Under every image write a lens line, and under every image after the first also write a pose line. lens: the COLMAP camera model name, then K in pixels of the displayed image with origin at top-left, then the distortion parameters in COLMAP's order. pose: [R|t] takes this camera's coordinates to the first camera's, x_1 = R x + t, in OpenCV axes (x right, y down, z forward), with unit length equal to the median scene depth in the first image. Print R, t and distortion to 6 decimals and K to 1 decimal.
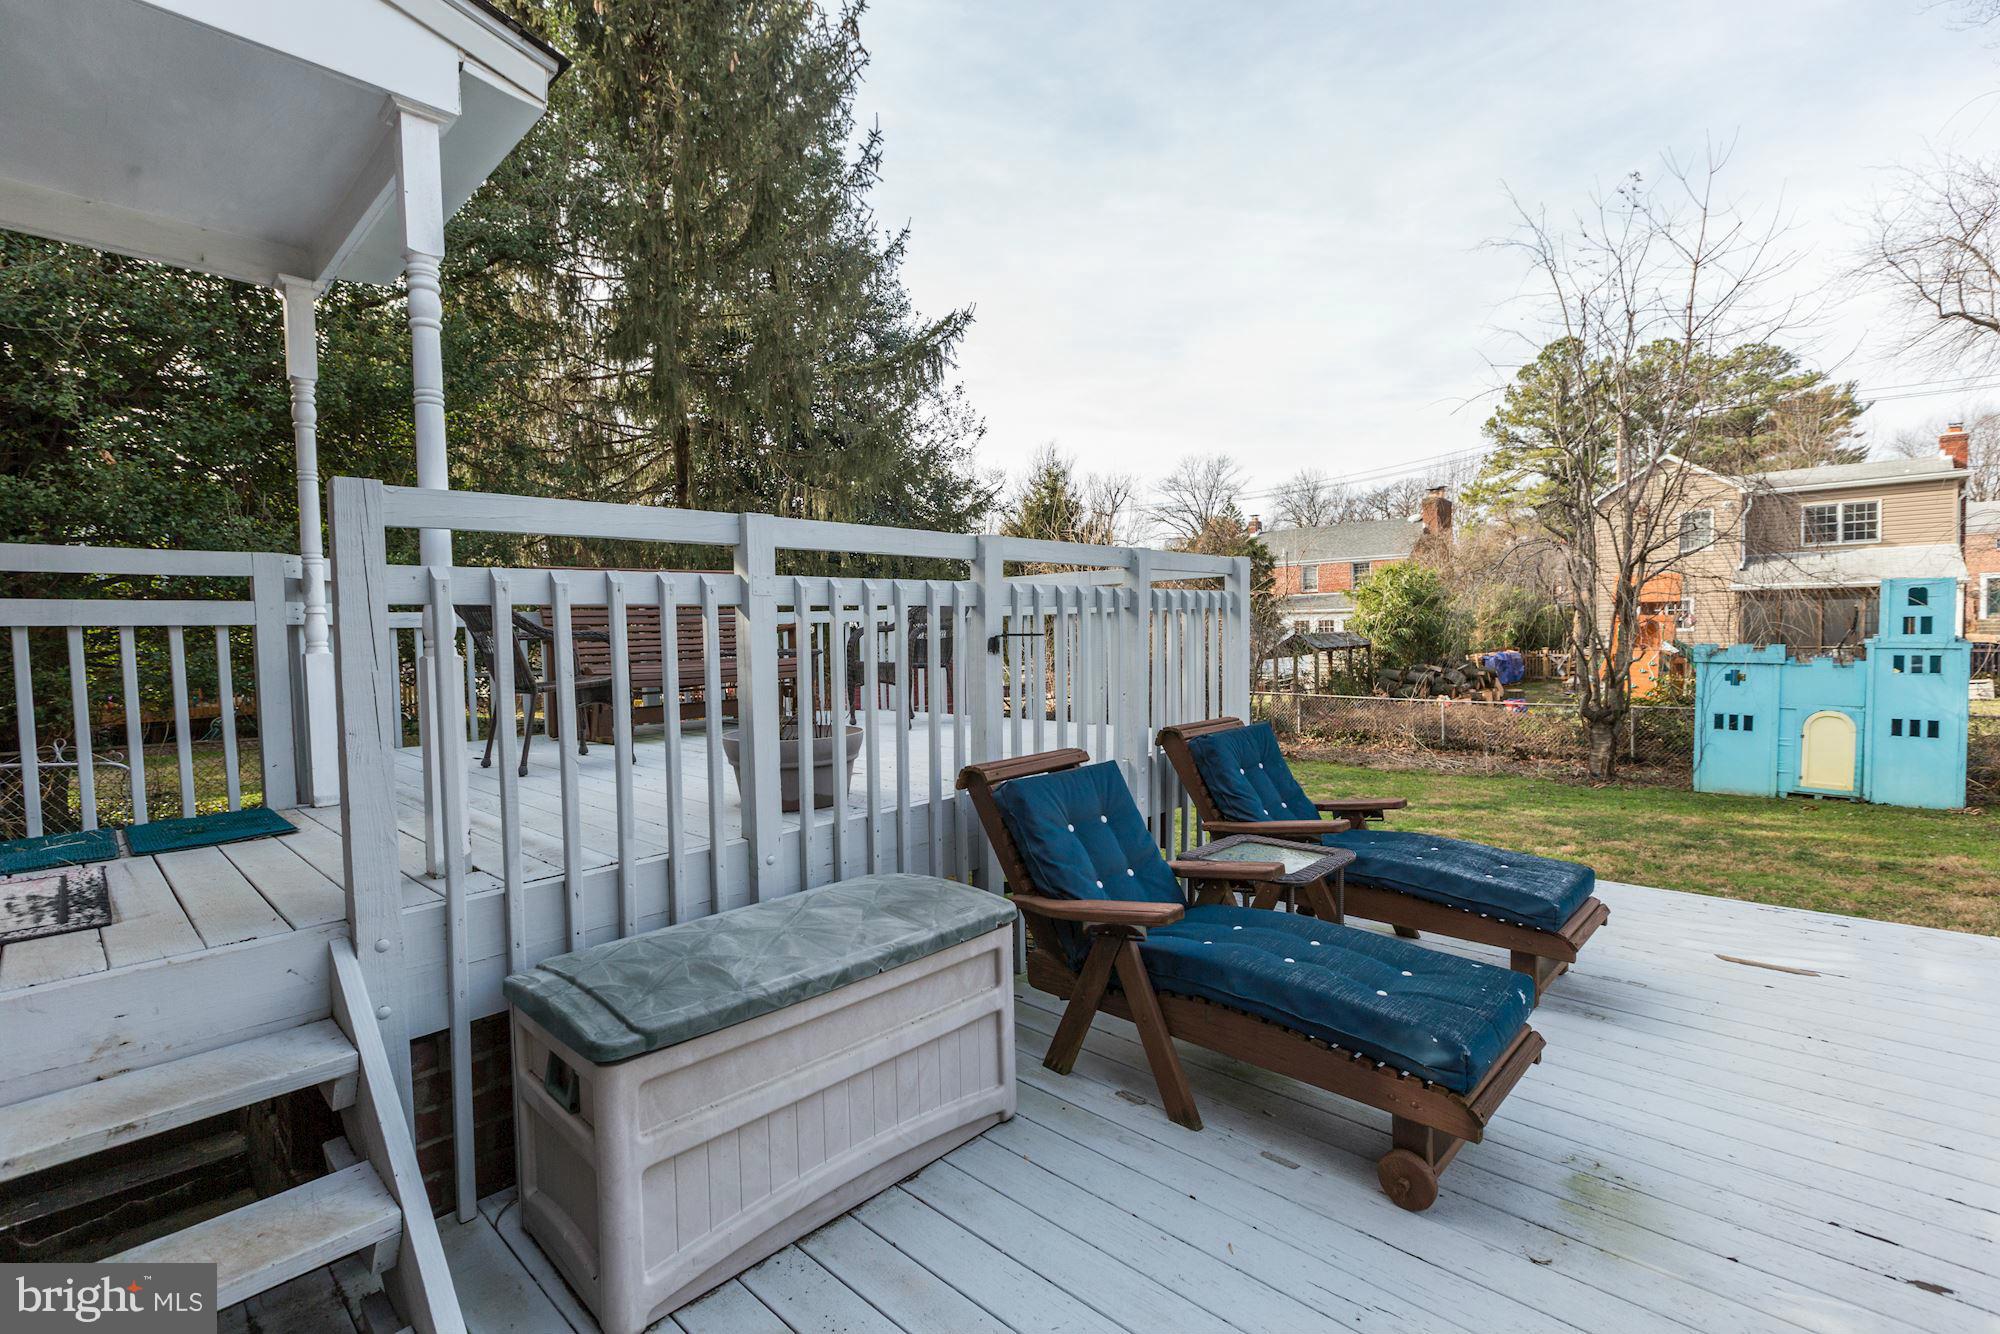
lens RADIAL K [[893.7, 0, 1002.4], [0, 893.7, 656.2], [0, 0, 1]] dist [0.004234, -0.000178]
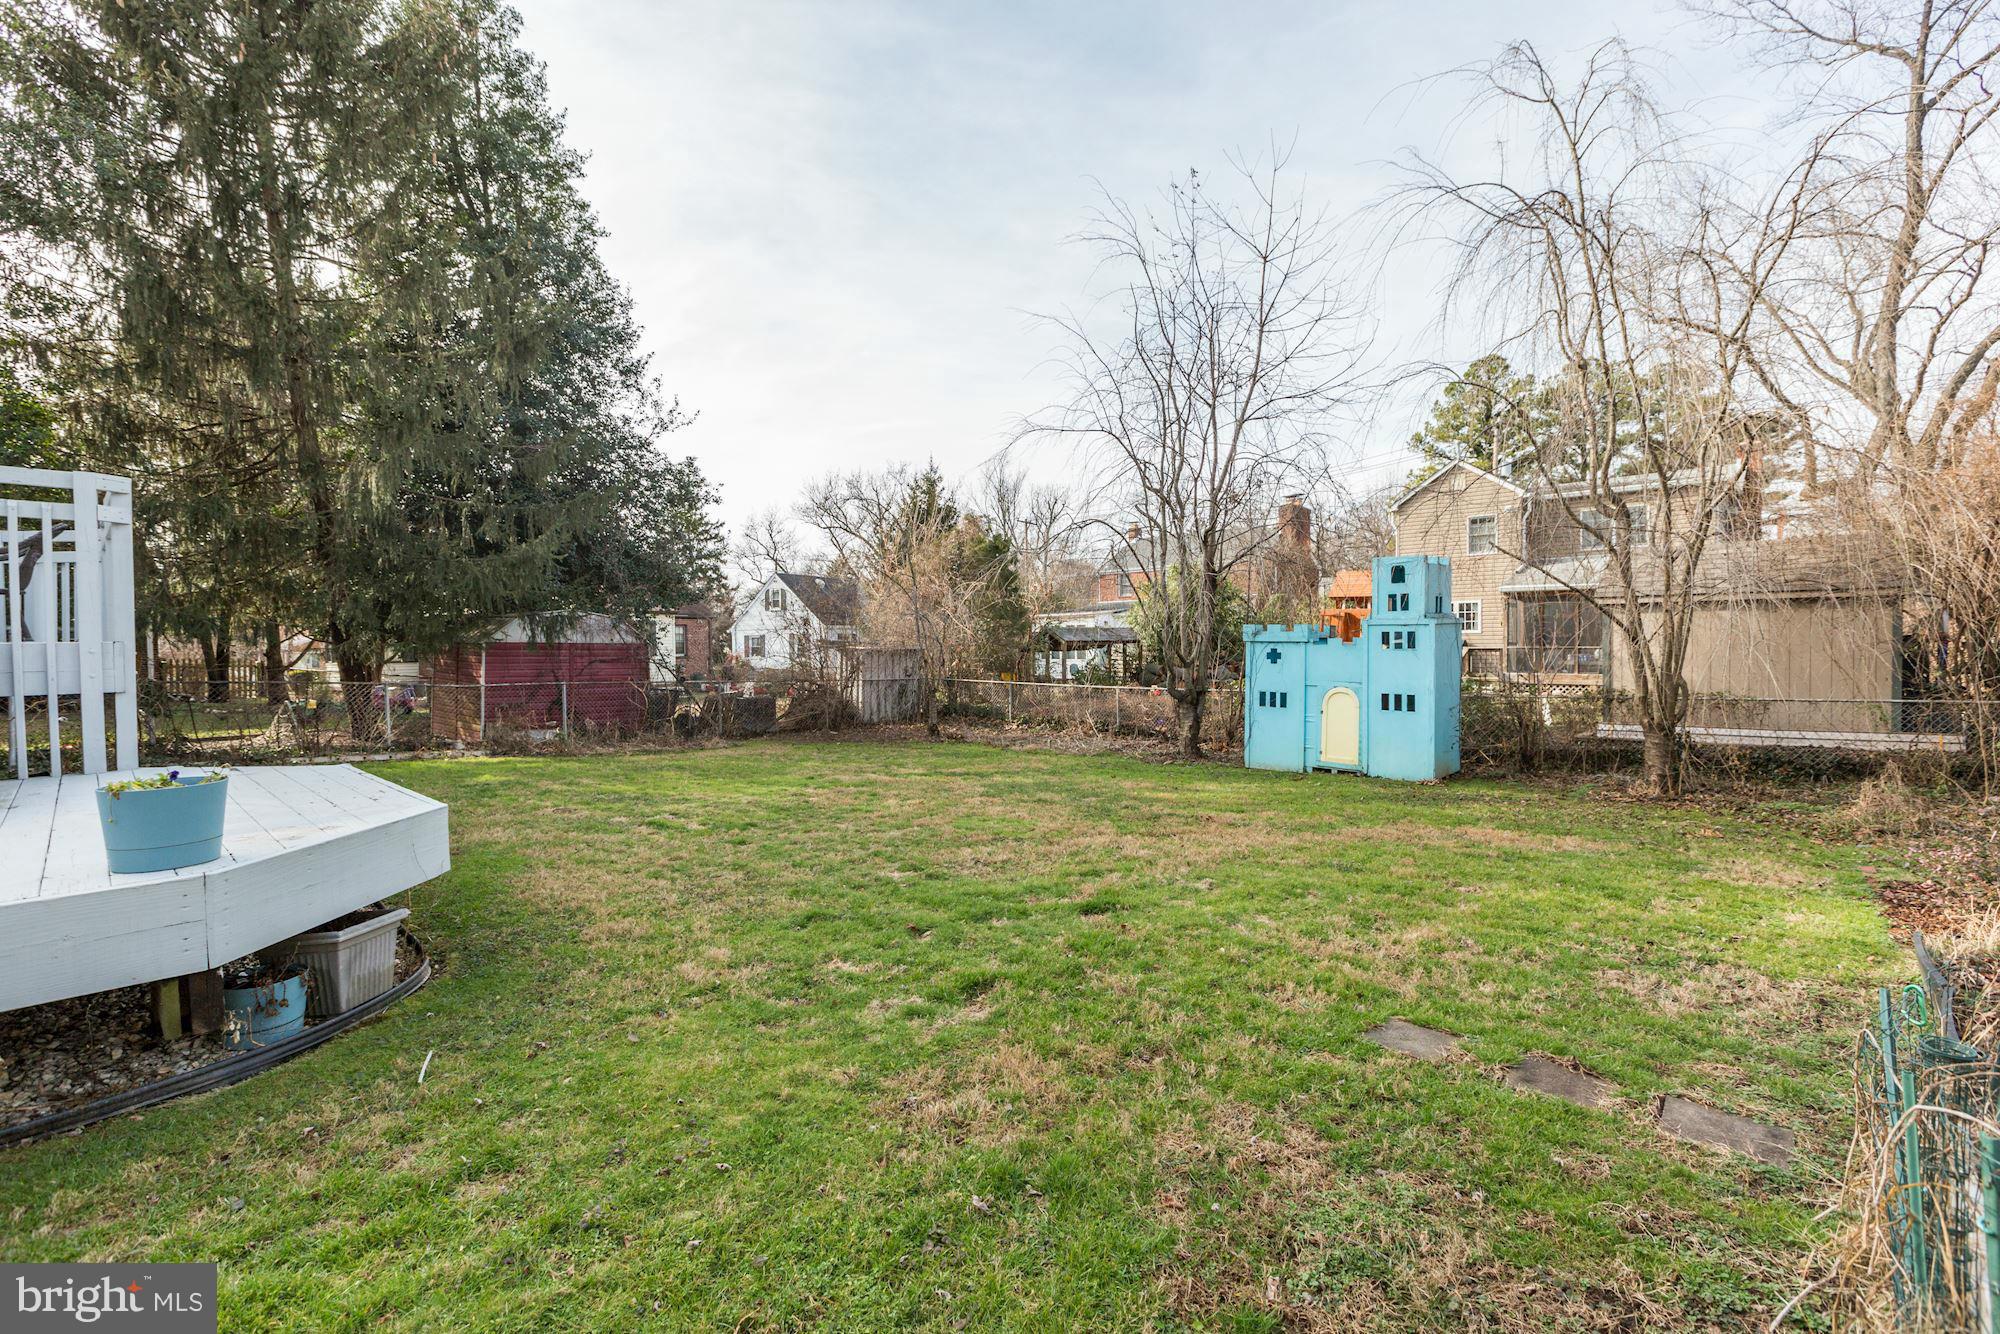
lens RADIAL K [[893.7, 0, 997.2], [0, 893.7, 652.2], [0, 0, 1]] dist [0.004234, -0.000178]
pose [[0.999926, 0.011818, -0.003027, 0.399237], [-0.011879, 0.999714, -0.020745, 0.035247], [0.002781, 0.020779, 0.999780, -0.018129]]
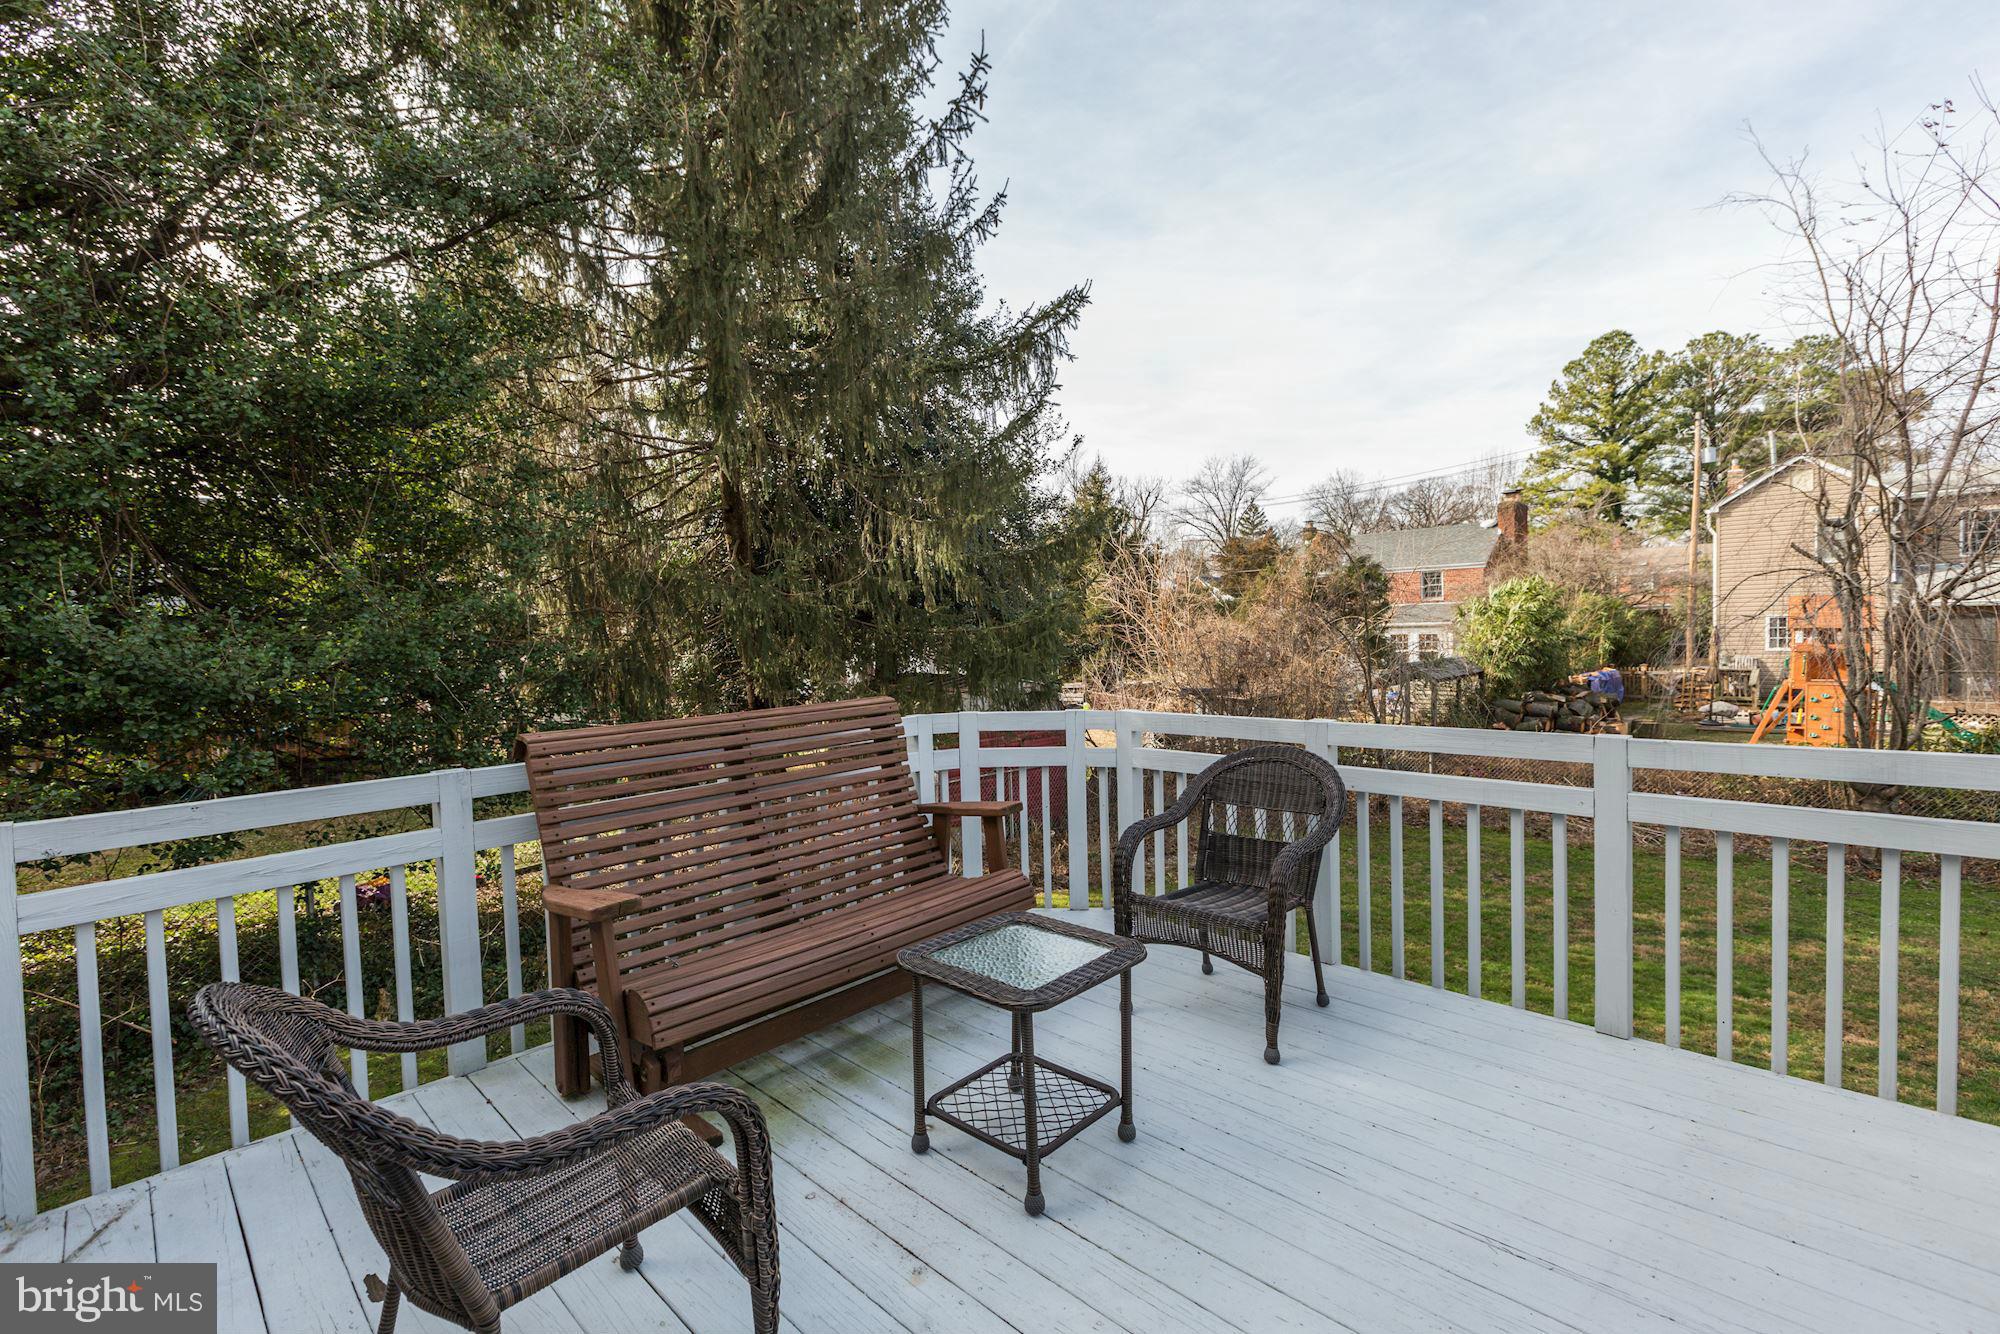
lens RADIAL K [[893.7, 0, 994.6], [0, 893.7, 633.7], [0, 0, 1]] dist [0.004234, -0.000178]
pose [[0.999663, -0.004918, -0.025493, -0.073041], [0.004227, 0.999624, -0.027099, -0.041624], [0.025617, 0.026982, 0.999308, 0.149680]]
